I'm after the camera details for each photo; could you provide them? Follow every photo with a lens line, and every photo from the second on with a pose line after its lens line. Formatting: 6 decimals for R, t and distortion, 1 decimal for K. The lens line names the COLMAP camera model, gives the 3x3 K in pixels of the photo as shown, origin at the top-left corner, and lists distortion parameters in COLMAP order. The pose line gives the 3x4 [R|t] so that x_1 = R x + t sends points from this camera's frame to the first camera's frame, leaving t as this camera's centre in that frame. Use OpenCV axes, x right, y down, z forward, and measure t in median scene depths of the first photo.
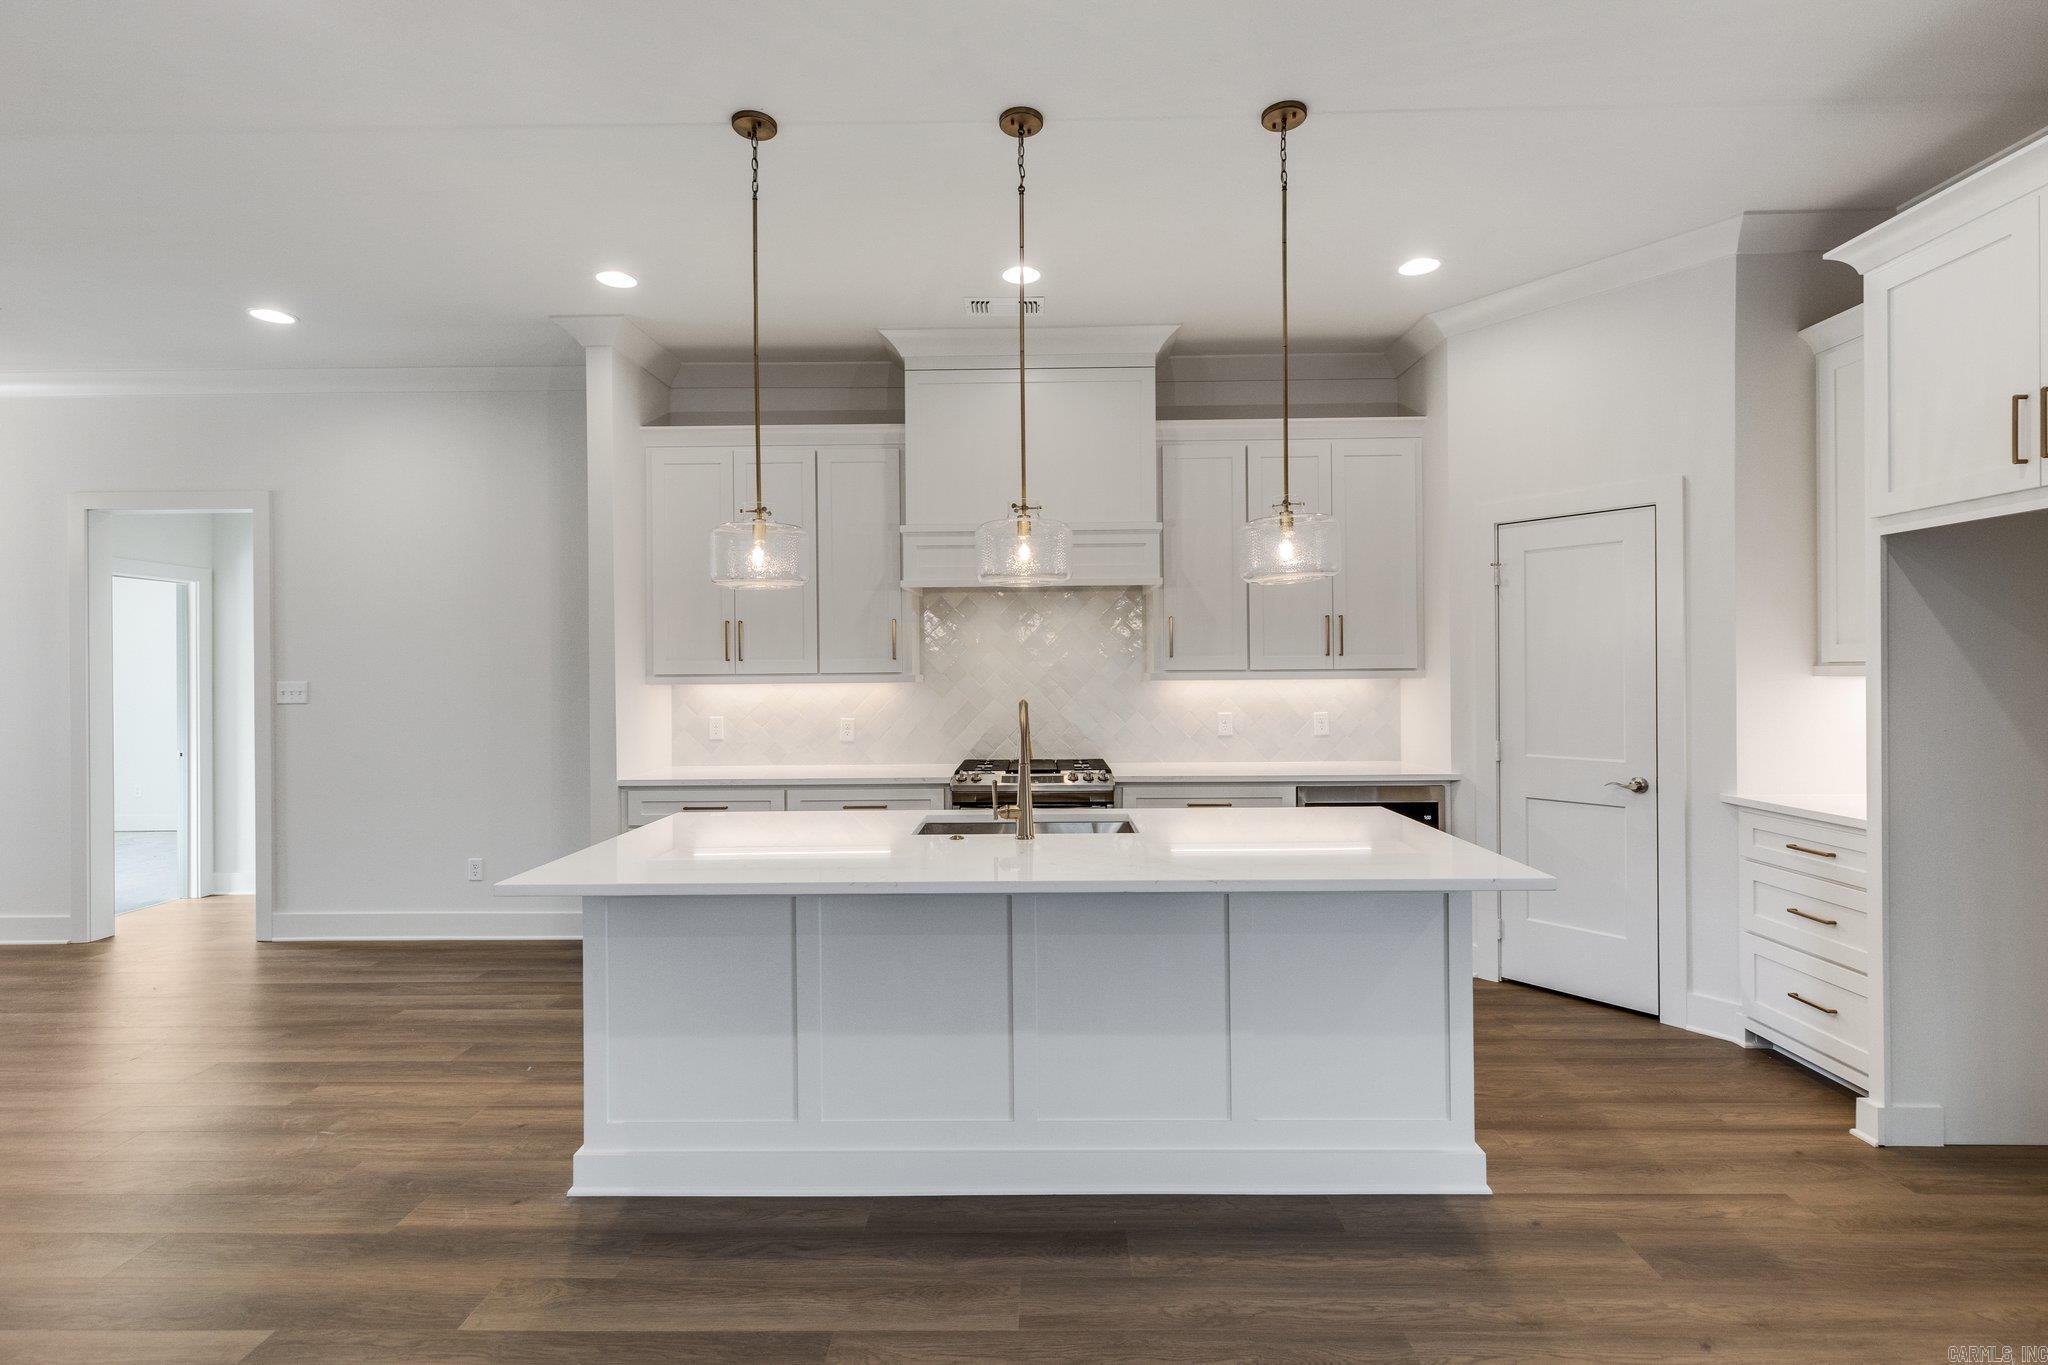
lens RADIAL K [[938.8, 0, 1025.1], [0, 938.8, 673.9], [0, 0, 1]] dist [0.003962, 0.000337]
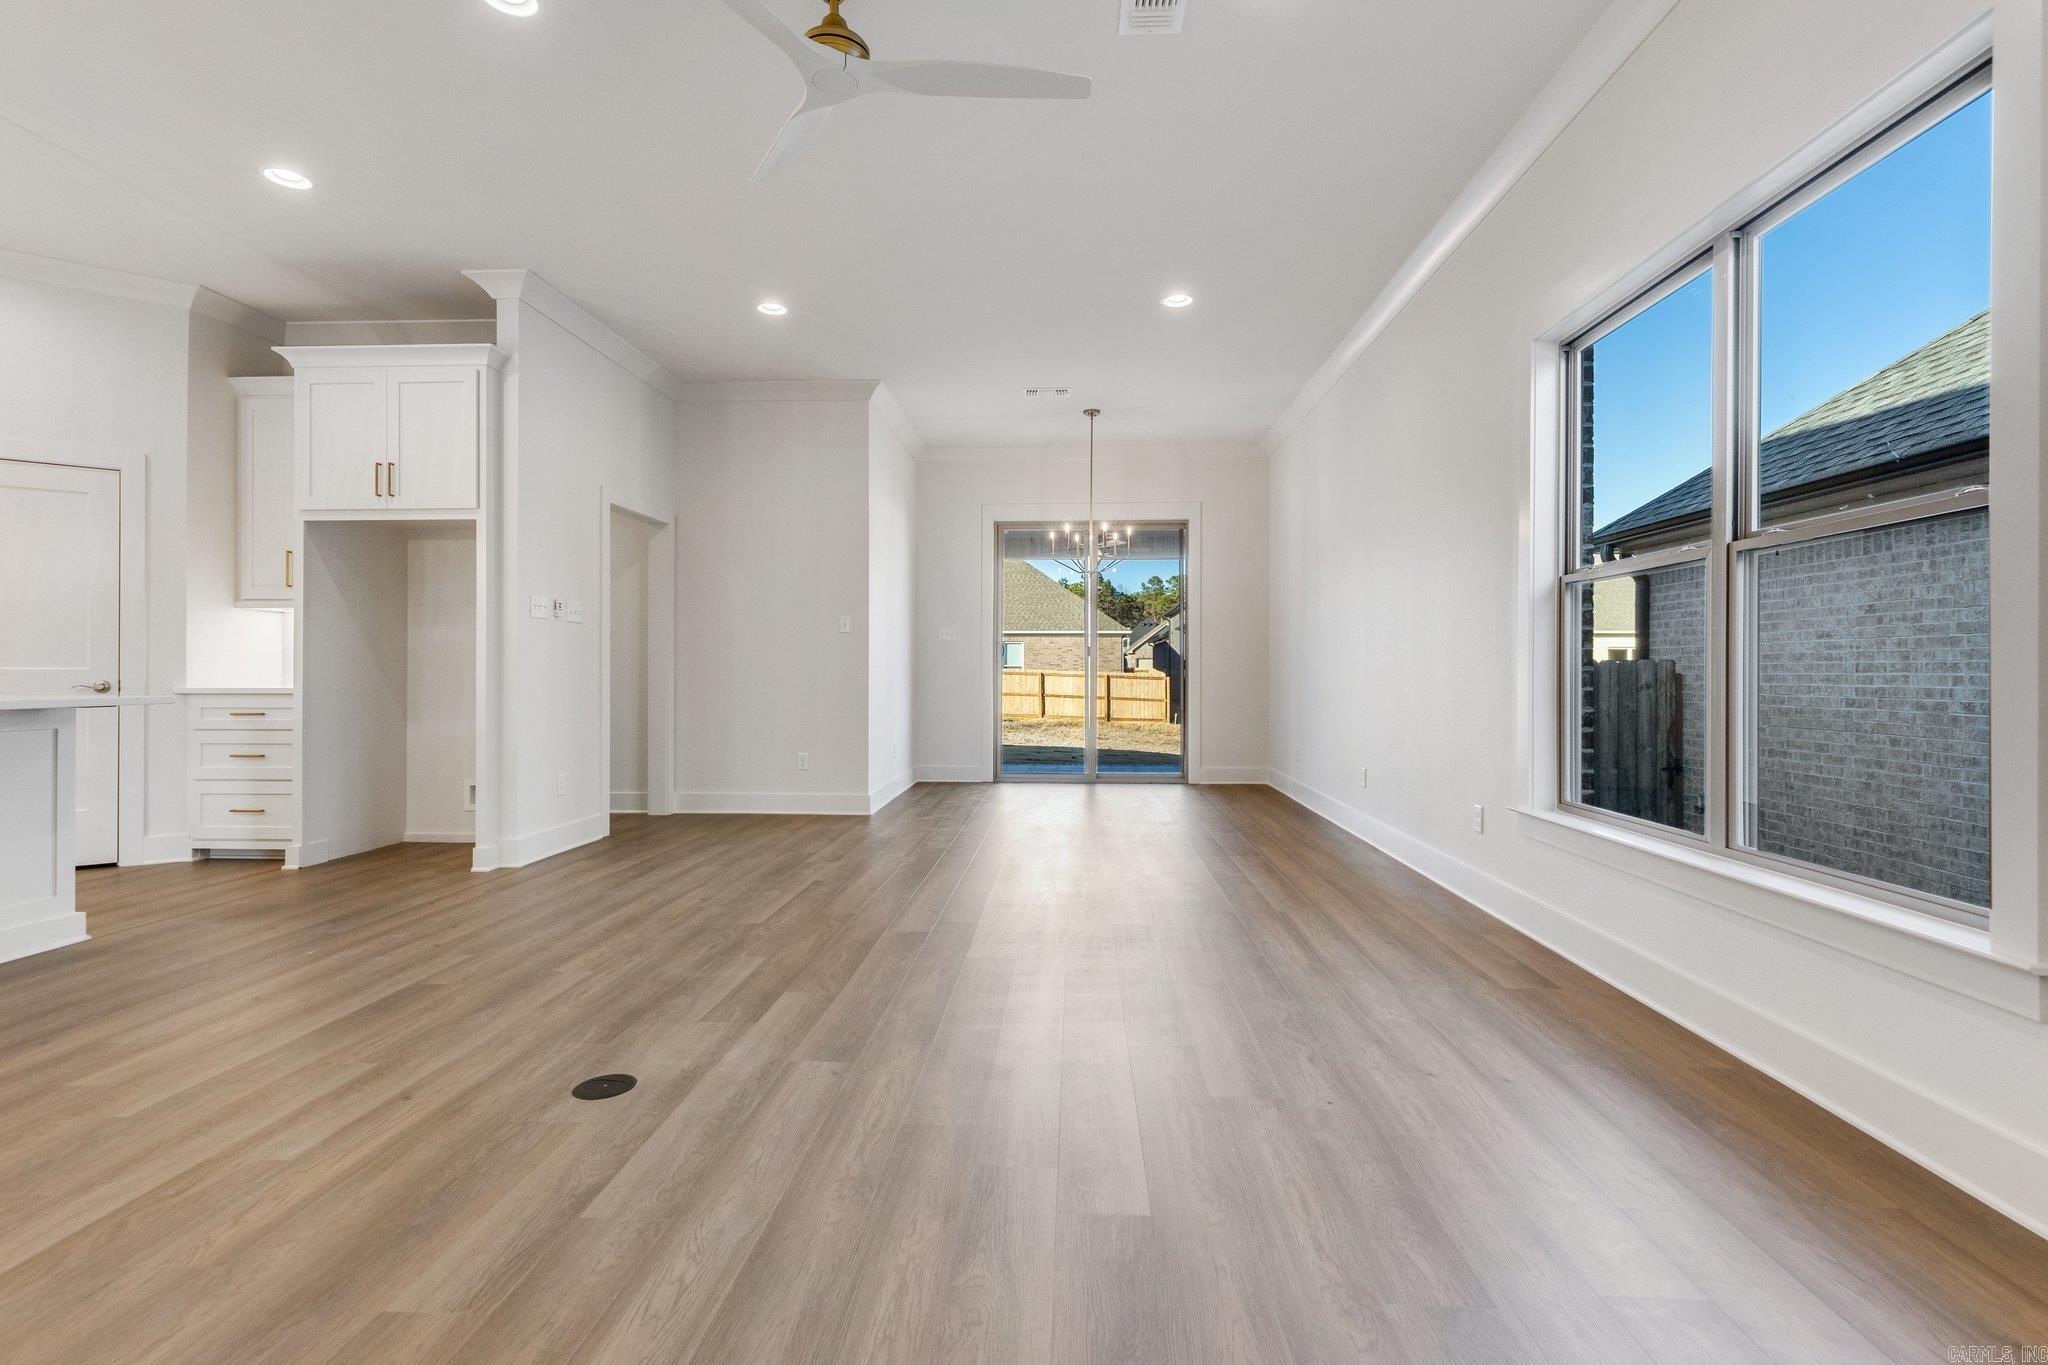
lens RADIAL K [[938.8, 0, 1025.1], [0, 938.8, 673.9], [0, 0, 1]] dist [0.003962, 0.000337]
pose [[0.035206, 0.009853, 0.999332, -0.587785], [-0.001749, 0.999950, -0.009798, 0.113538], [-0.999379, -0.001403, 0.035221, -0.299513]]
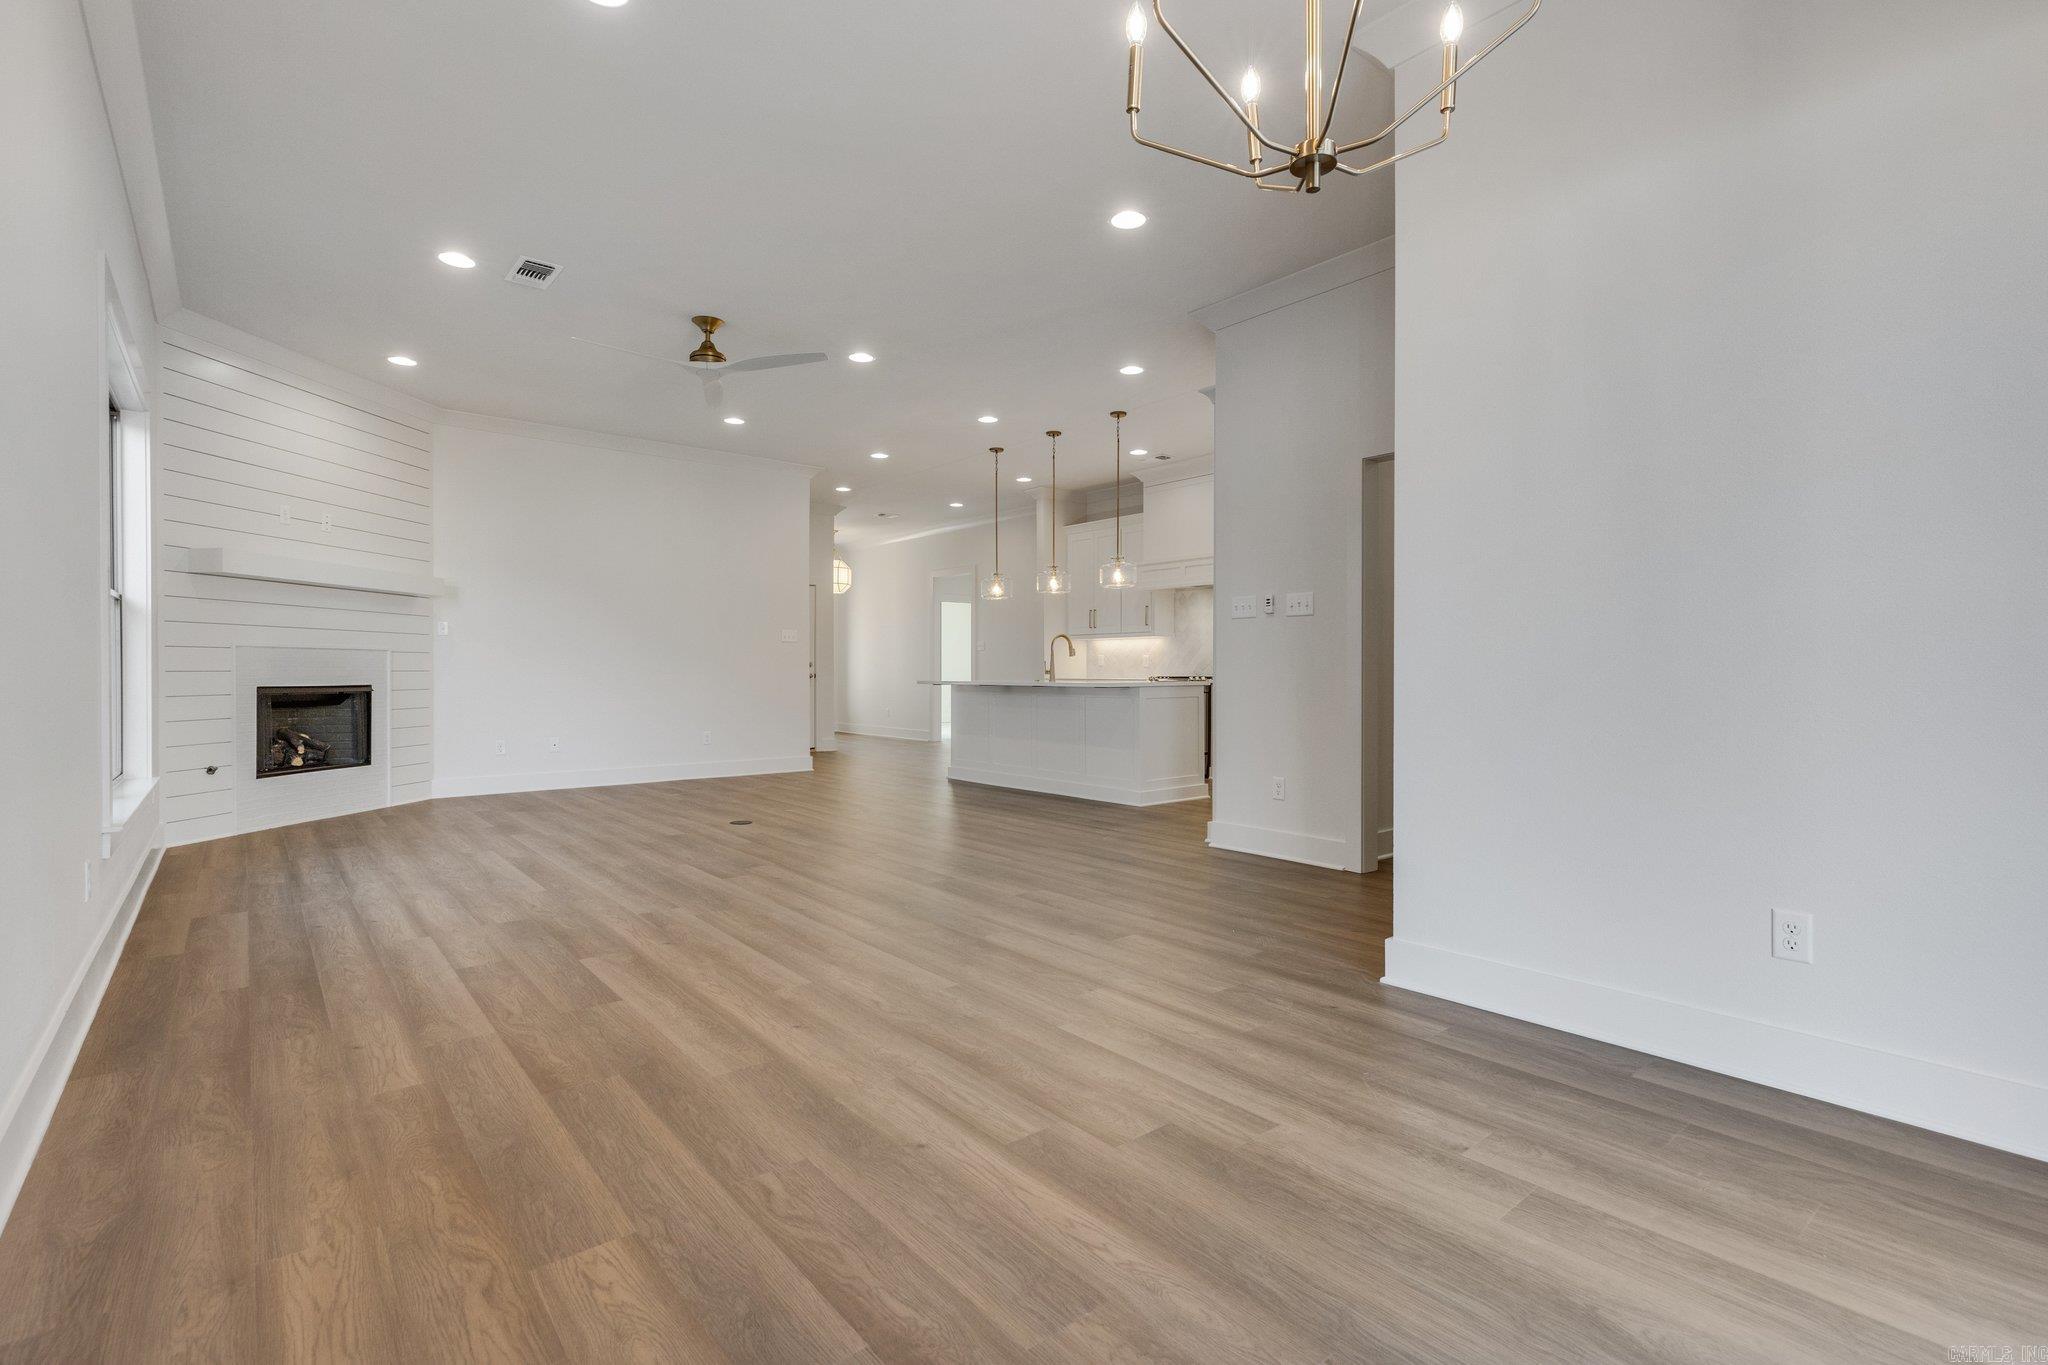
lens RADIAL K [[938.8, 0, 1025.1], [0, 938.8, 673.9], [0, 0, 1]] dist [0.003962, 0.000337]
pose [[0.654216, 0.010225, -0.756239, 1.606776], [-0.007349, 0.999947, 0.007162, 0.101830], [0.756272, 0.000872, 0.654257, -0.733463]]
